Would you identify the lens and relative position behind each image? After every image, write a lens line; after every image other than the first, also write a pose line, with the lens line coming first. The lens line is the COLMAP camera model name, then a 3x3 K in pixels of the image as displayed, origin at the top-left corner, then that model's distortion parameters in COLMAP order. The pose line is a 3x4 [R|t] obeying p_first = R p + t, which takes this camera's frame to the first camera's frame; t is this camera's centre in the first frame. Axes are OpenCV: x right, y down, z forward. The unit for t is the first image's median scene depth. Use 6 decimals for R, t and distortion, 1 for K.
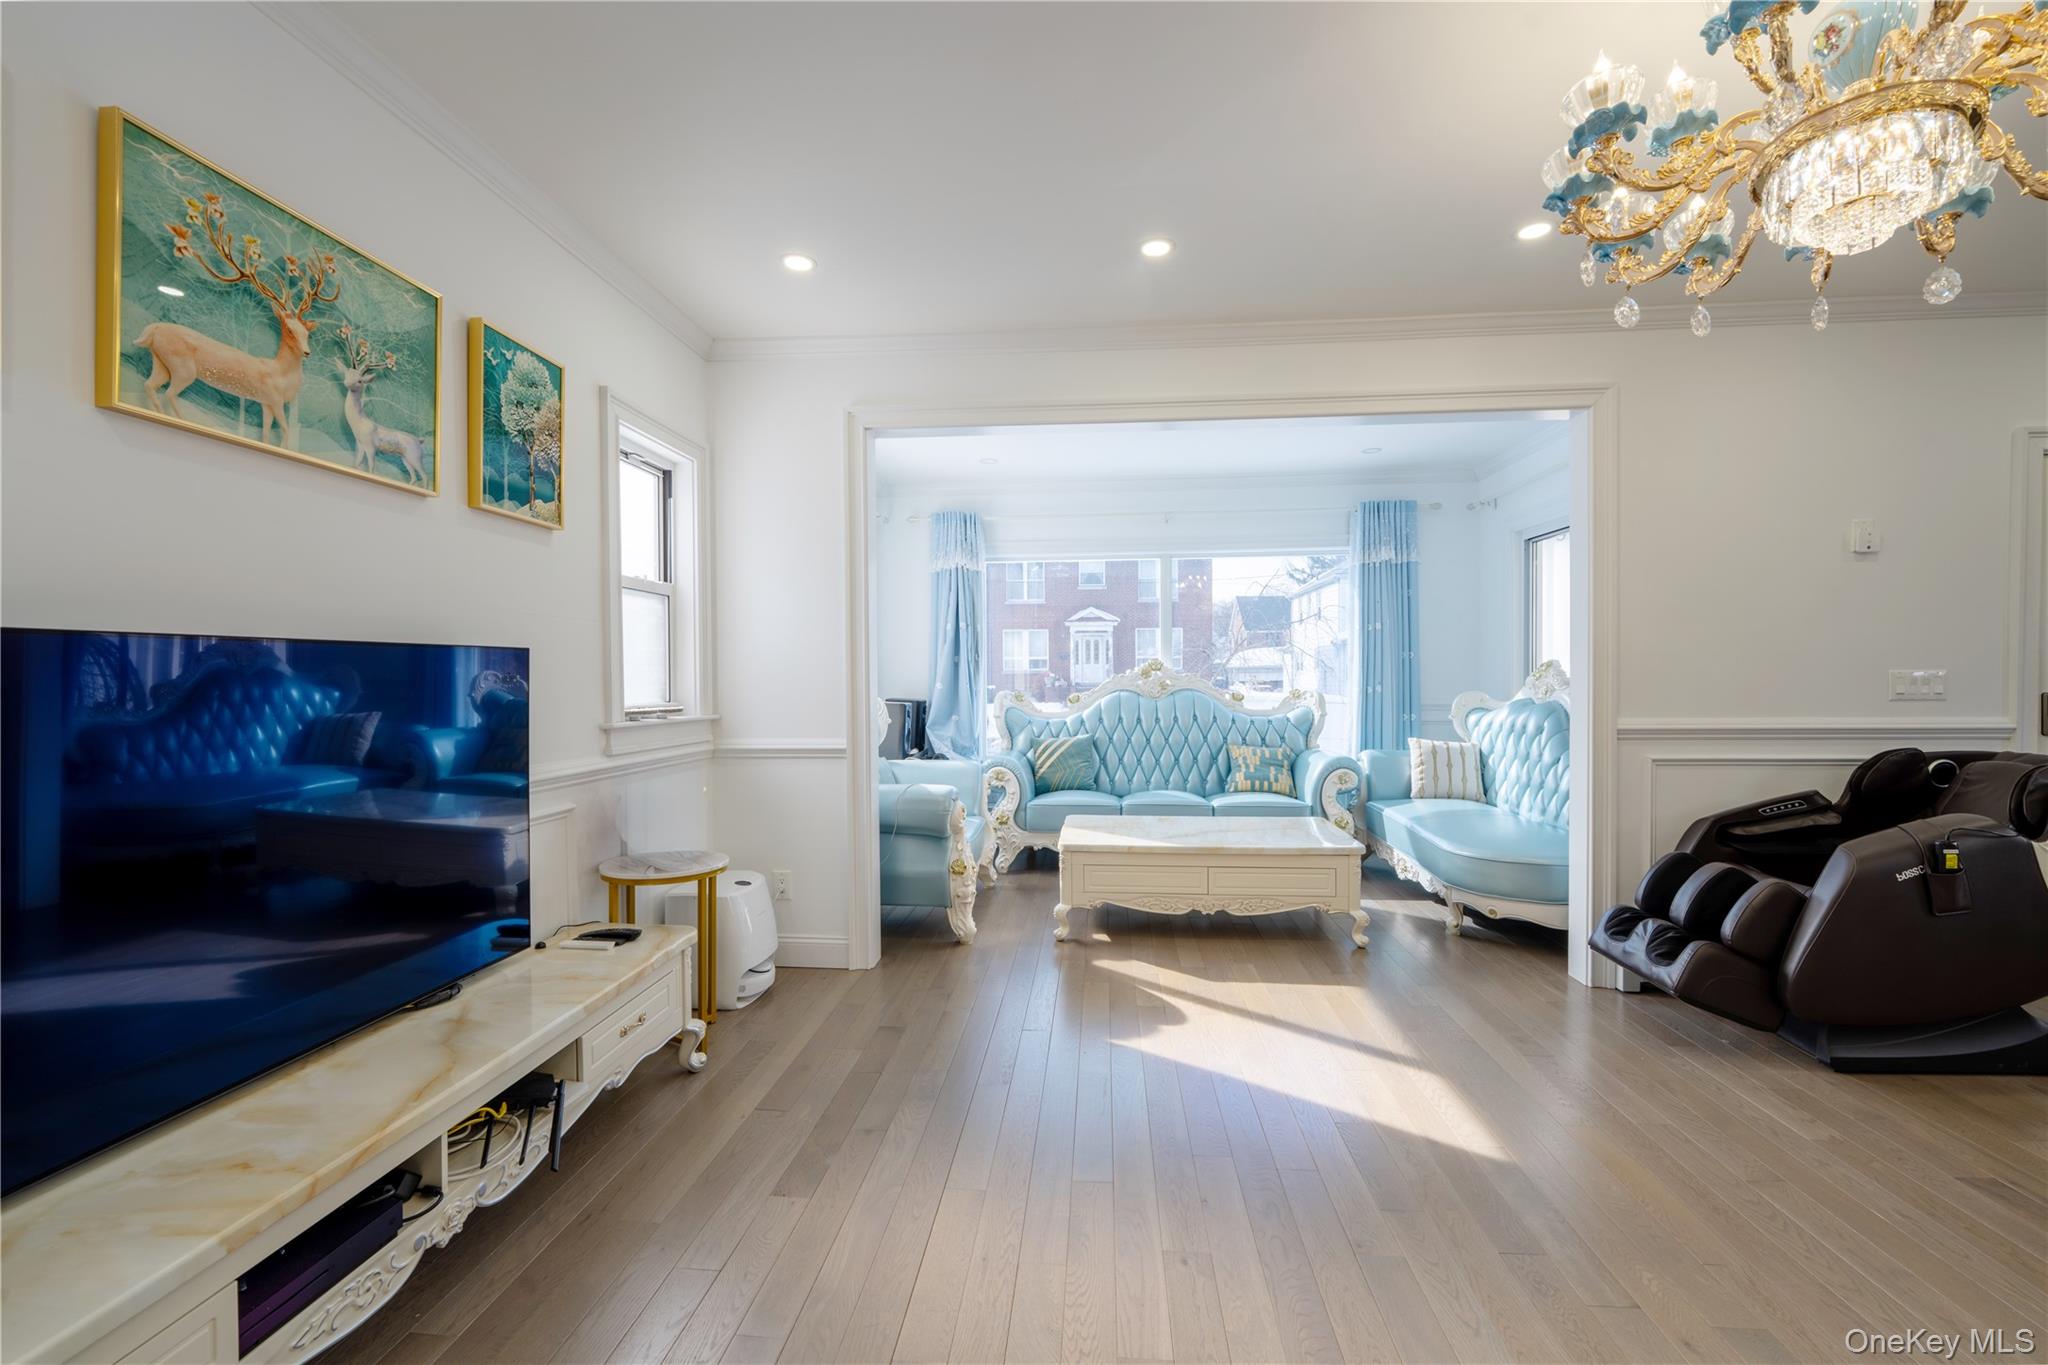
lens RADIAL K [[858.5, 0, 1029.0], [0, 858.5, 692.2], [0, 0, 1]] dist [-0.000812, -0.007127]
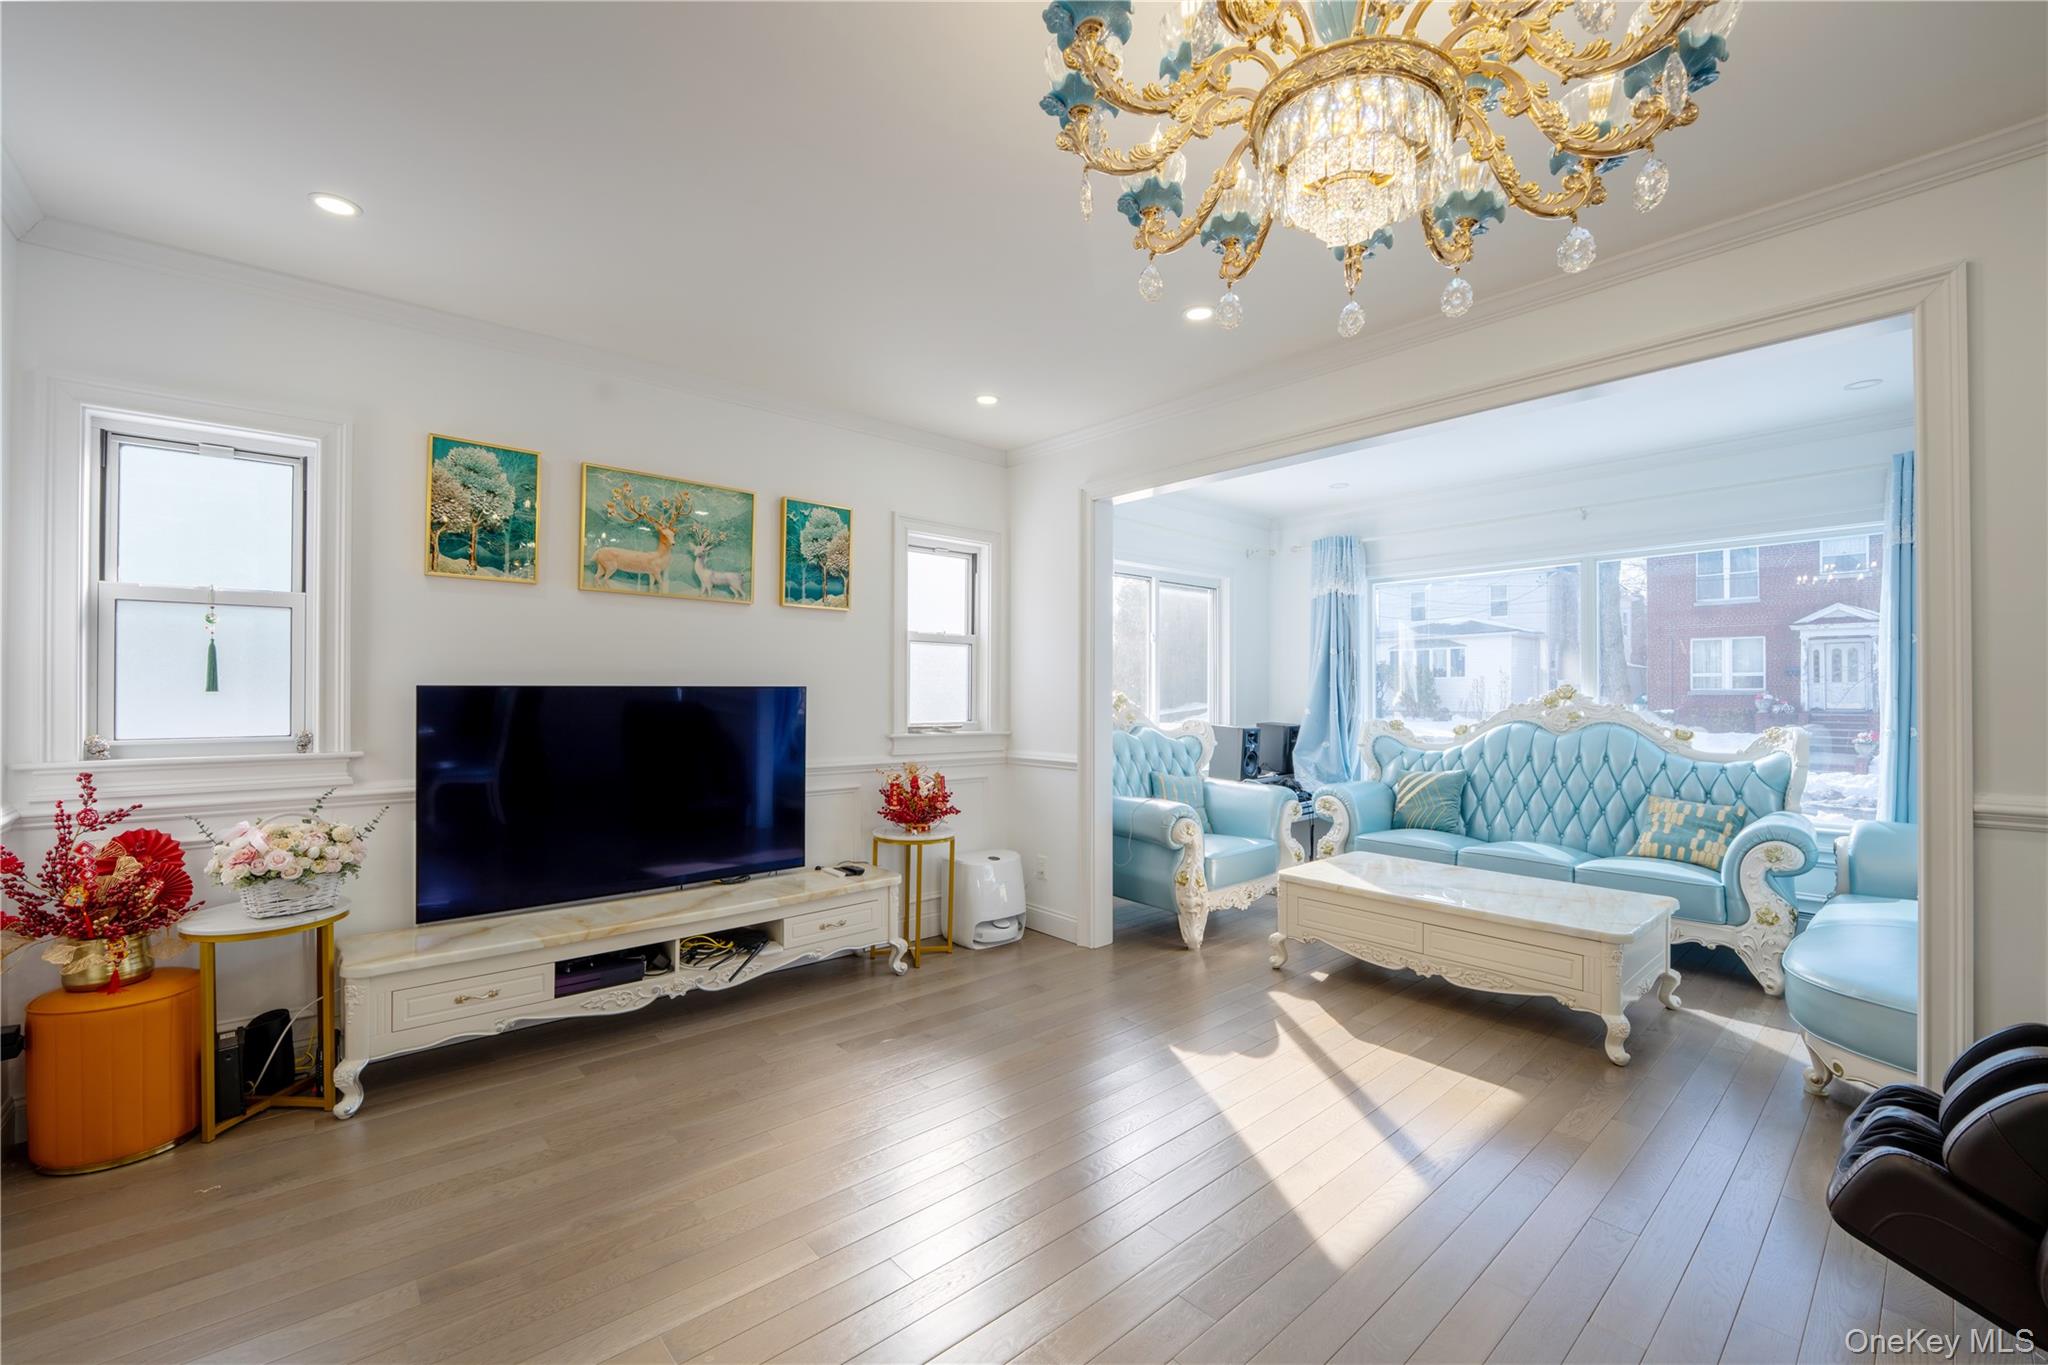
lens RADIAL K [[845.1, 0, 1013.2], [0, 845.1, 692.4], [0, 0, 1]] dist [-0.001003, -0.007093]
pose [[0.709739, 0.006444, -0.704435, 0.407765], [-0.019738, 0.999747, -0.010741, -0.014624], [0.704188, 0.021527, 0.709687, 0.055426]]
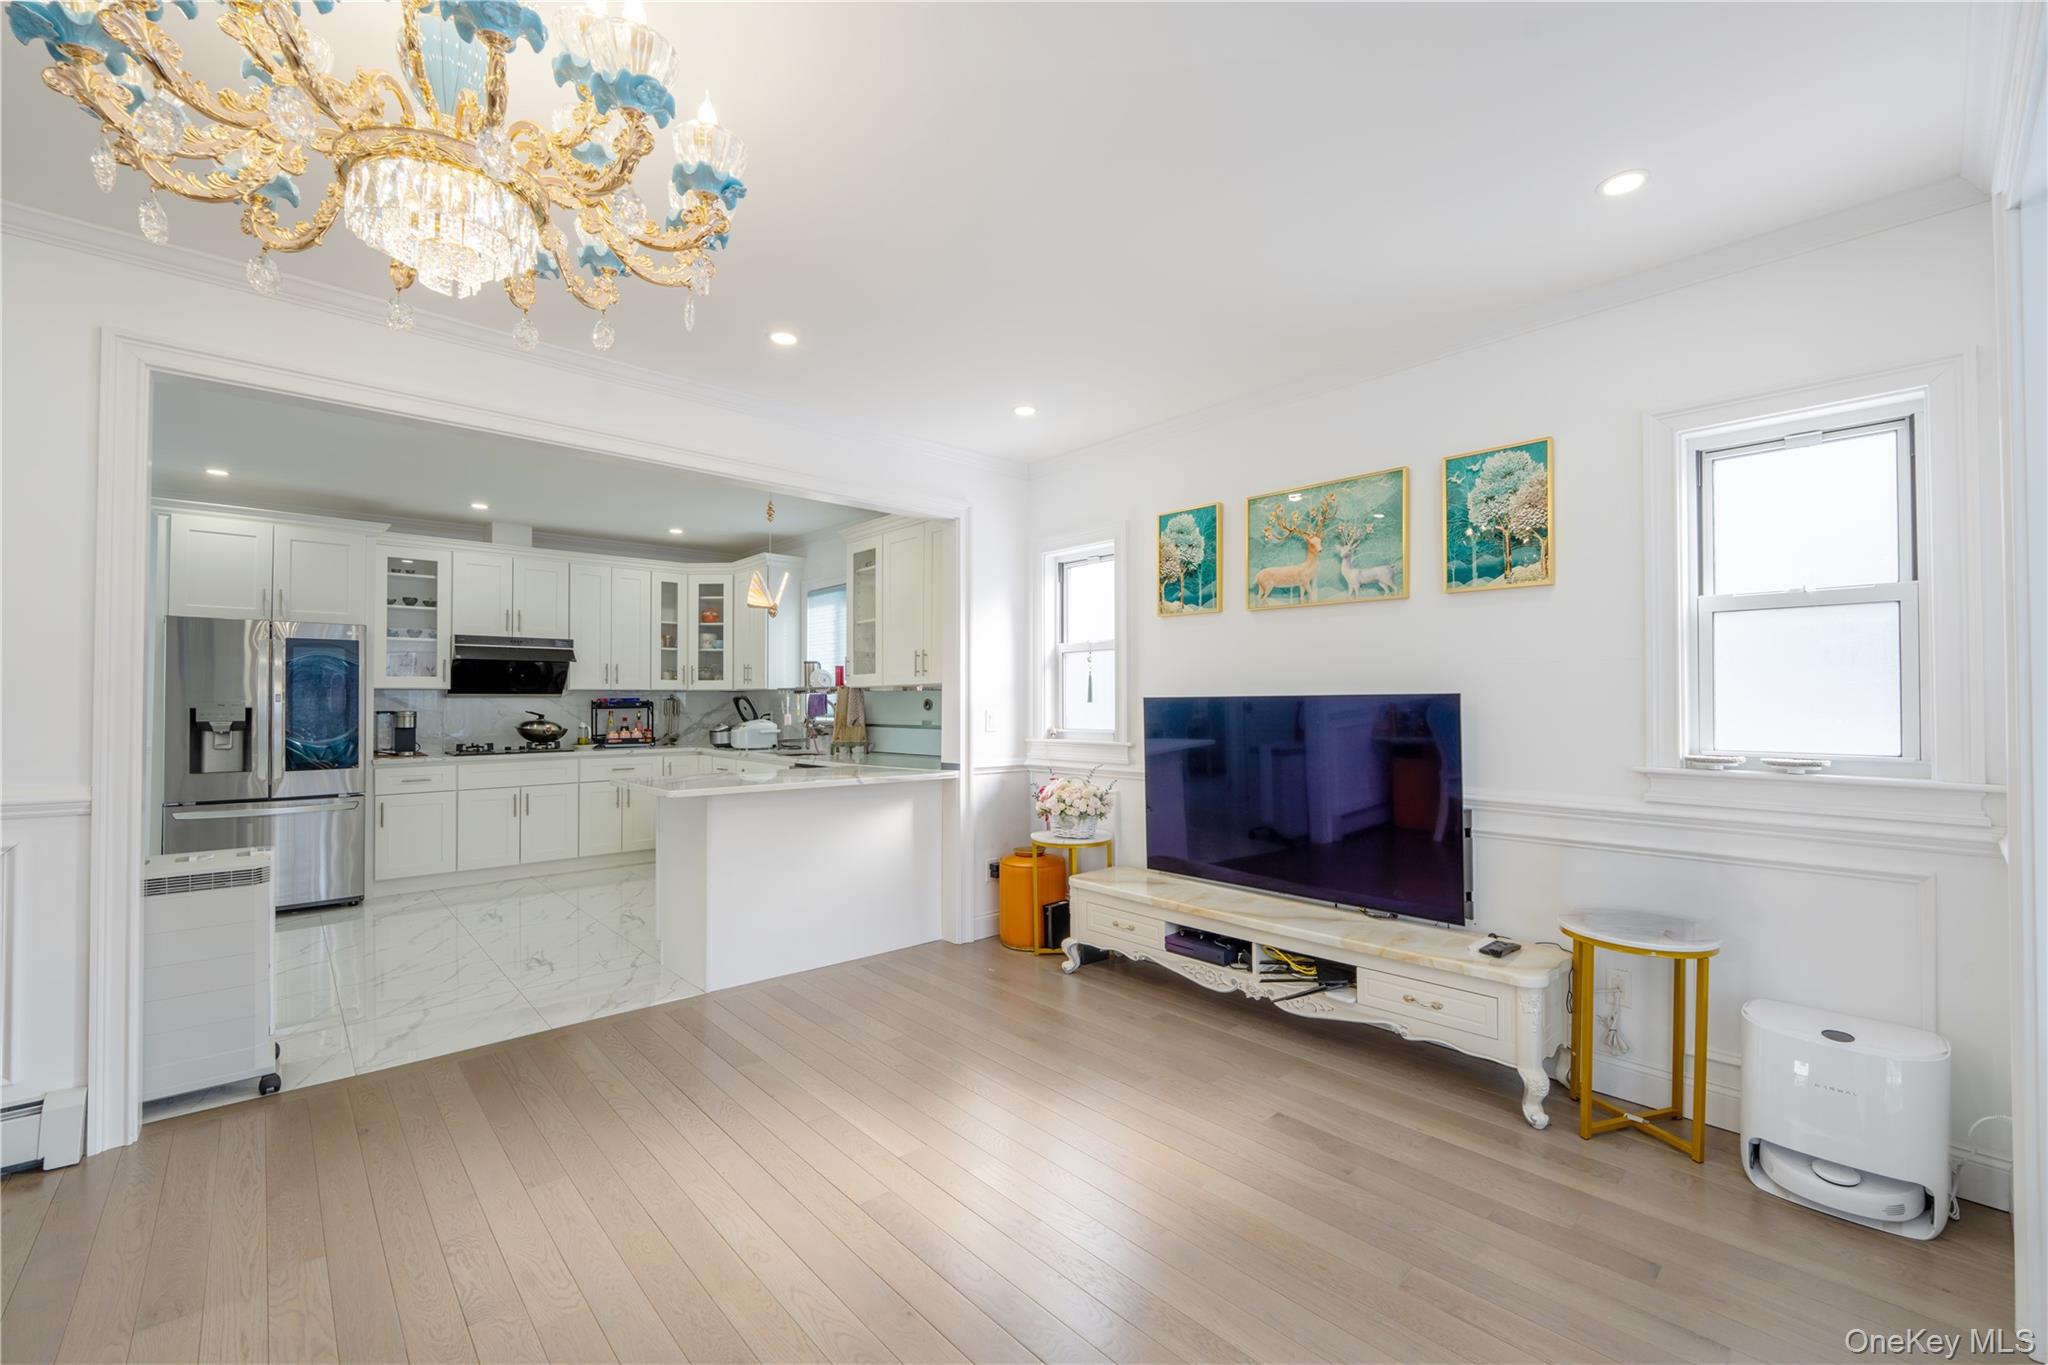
lens RADIAL K [[820.5, 0, 1020.3], [0, 820.5, 691.8], [0, 0, 1]] dist [-0.000603, -0.000131]
pose [[-0.680216, -0.002415, -0.733008, 0.369200], [-0.007515, 0.999965, 0.003679, -0.025386], [0.732973, 0.008012, -0.680210, 0.642198]]
